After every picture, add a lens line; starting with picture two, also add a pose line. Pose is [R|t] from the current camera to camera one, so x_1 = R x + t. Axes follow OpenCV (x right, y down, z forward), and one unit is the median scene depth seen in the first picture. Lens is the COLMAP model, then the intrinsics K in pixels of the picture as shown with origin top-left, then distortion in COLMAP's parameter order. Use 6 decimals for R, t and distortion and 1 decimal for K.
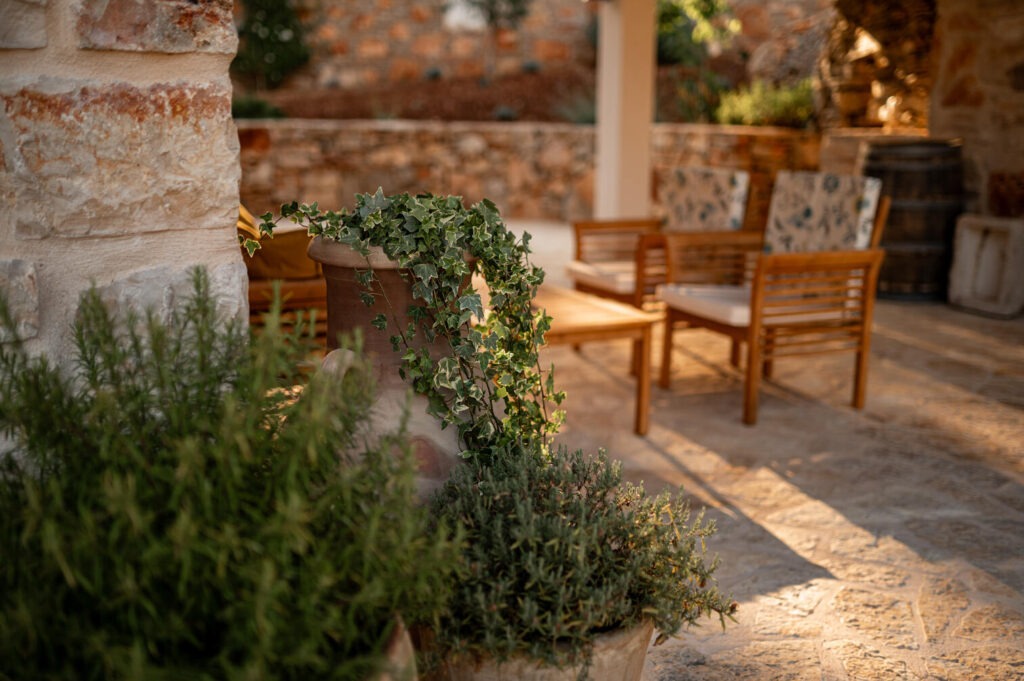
lens RADIAL K [[984.5, 0, 512.0], [0, 984.5, 340.5], [0, 0, 1]] dist [-0.034967, 0.014720]
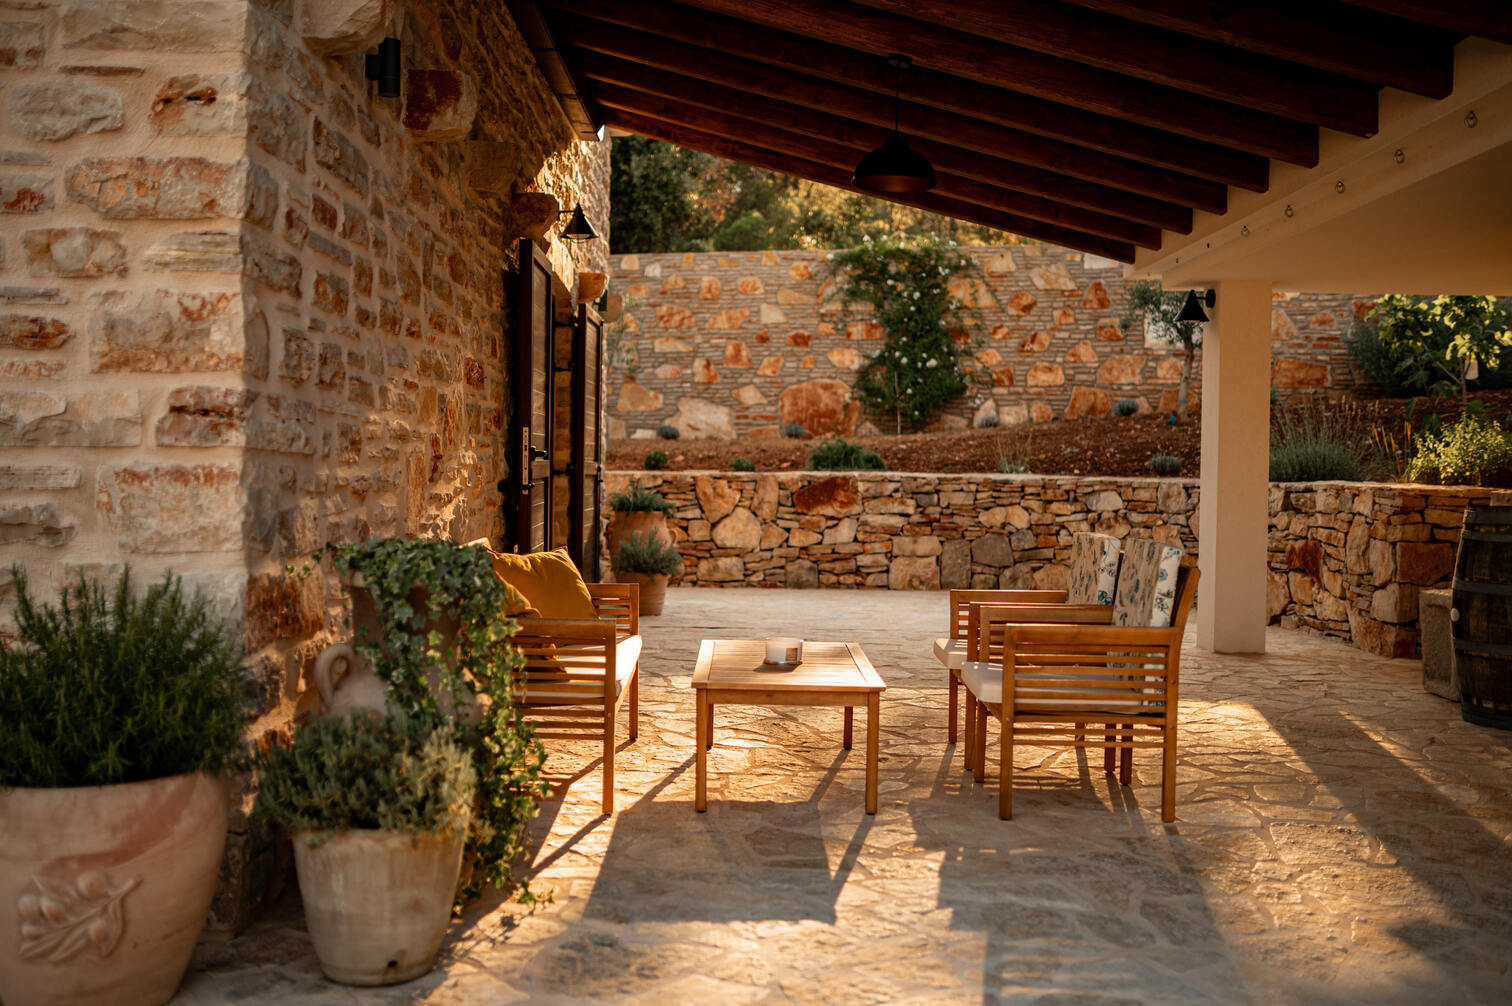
lens RADIAL K [[1453.7, 0, 756.0], [0, 1453.7, 503.0], [0, 0, 1]] dist [-0.034967, 0.014720]
pose [[0.903359, 0.013263, -0.428679, 0.532643], [-0.095729, 0.980541, -0.171393, 0.046790], [0.418064, 0.195866, 0.887051, -0.270139]]
